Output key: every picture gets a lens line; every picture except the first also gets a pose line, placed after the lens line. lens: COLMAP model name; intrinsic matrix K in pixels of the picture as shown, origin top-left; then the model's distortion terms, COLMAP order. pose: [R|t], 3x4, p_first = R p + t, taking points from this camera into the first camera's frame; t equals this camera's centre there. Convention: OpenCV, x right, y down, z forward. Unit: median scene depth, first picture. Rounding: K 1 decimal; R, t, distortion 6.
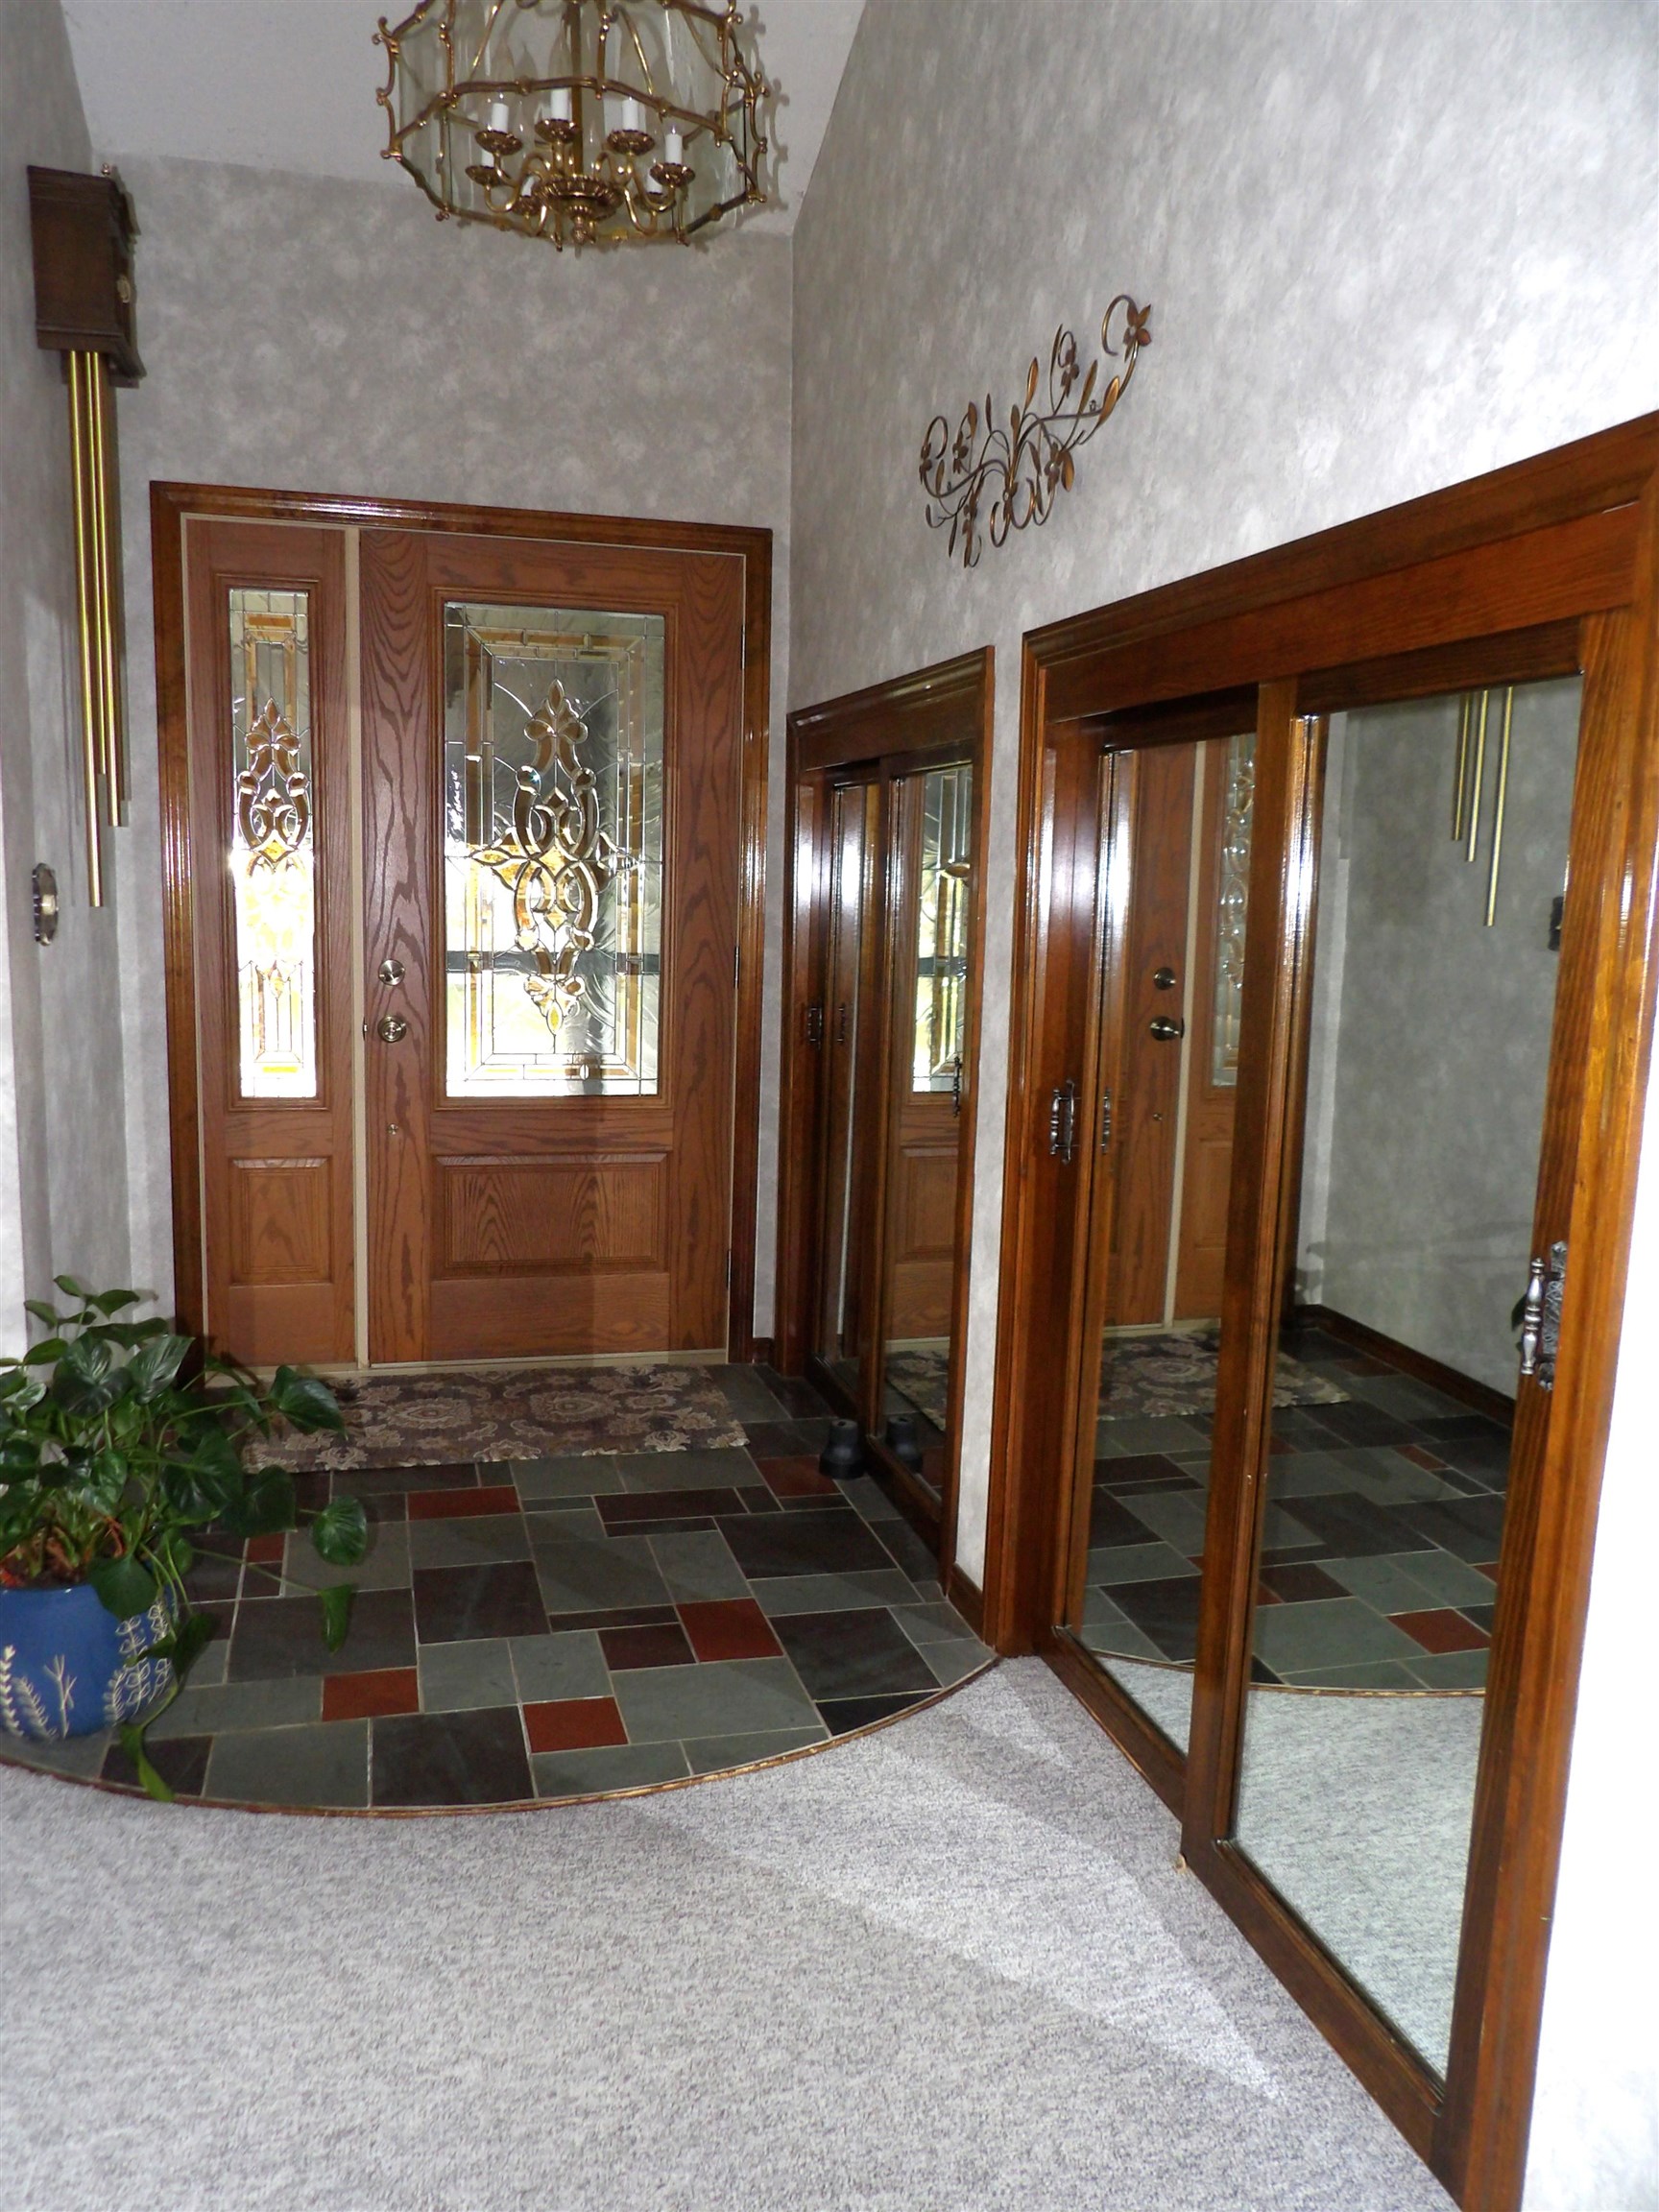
lens RADIAL K [[1655.1, 0, 829.5], [0, 1655.1, 1106.0], [0, 0, 1]] dist [0.003080, 0.000390]
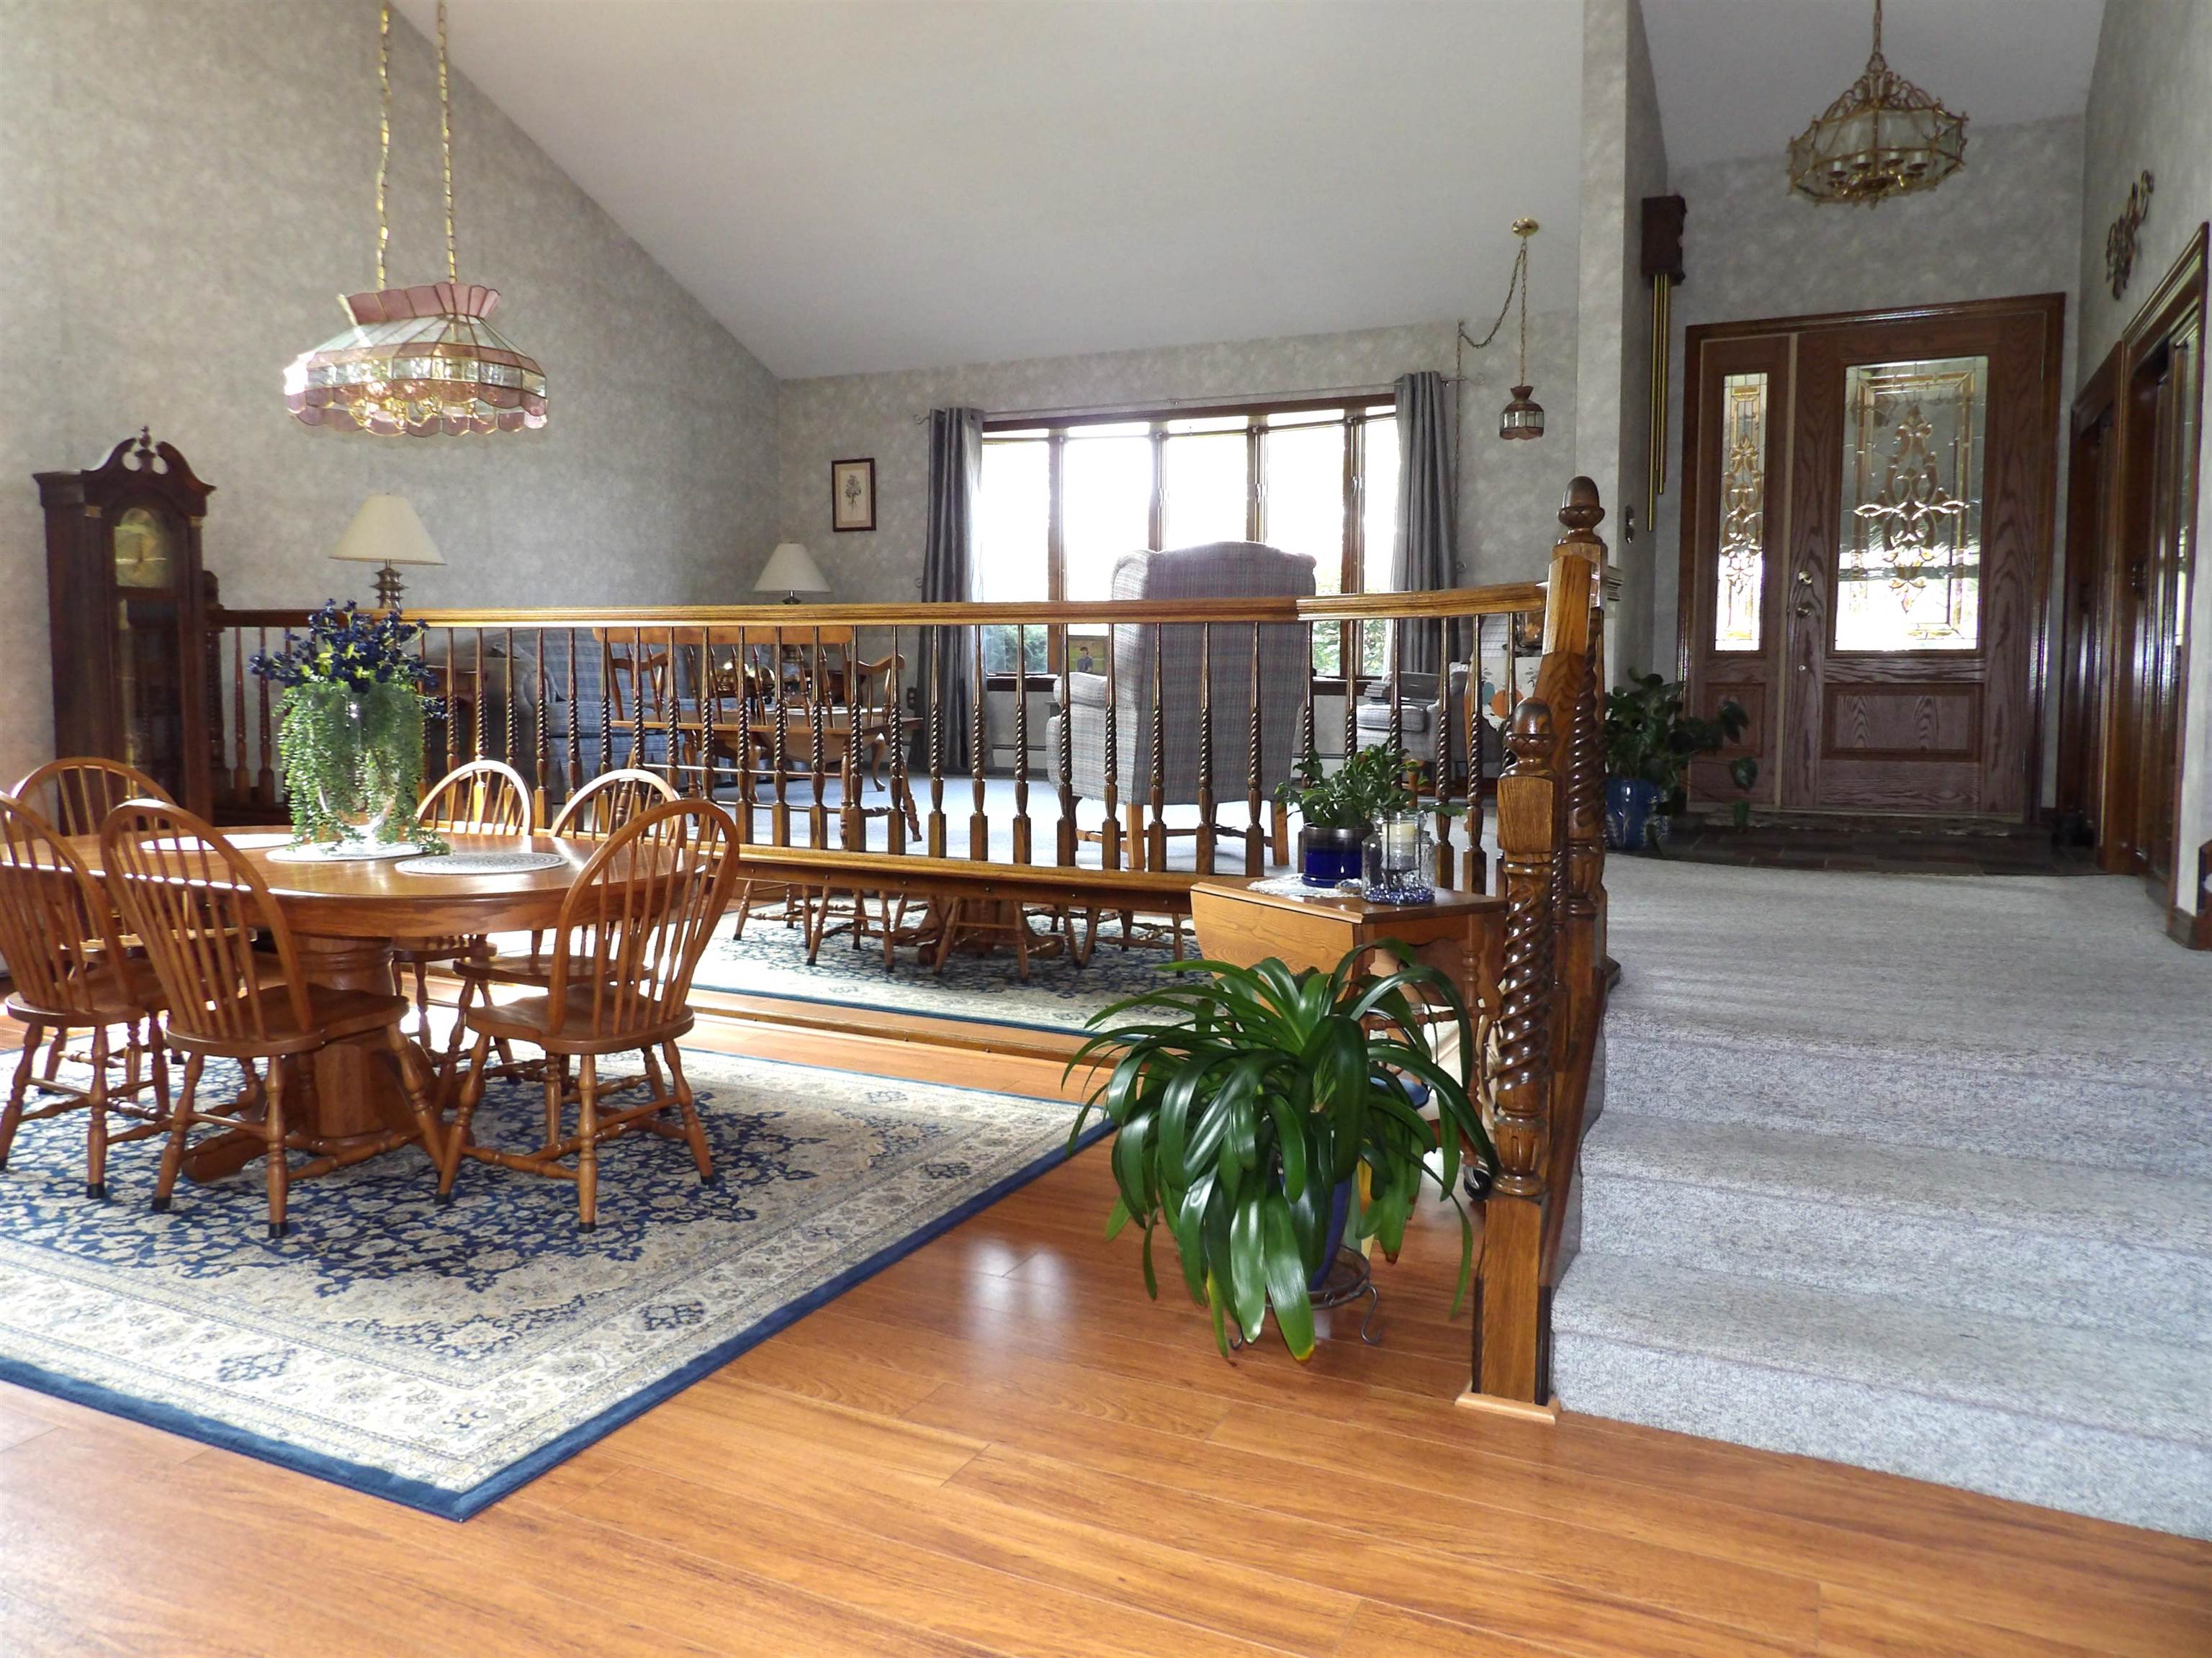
lens RADIAL K [[1617.9, 0, 1068.8], [0, 1617.9, 819.6], [0, 0, 1]] dist [-0.016548, 0.004094]
pose [[0.744232, 0.032222, -0.667144, 0.306914], [-0.070898, 0.997004, -0.030937, 0.285742], [0.664148, 0.070323, 0.744286, -0.785888]]
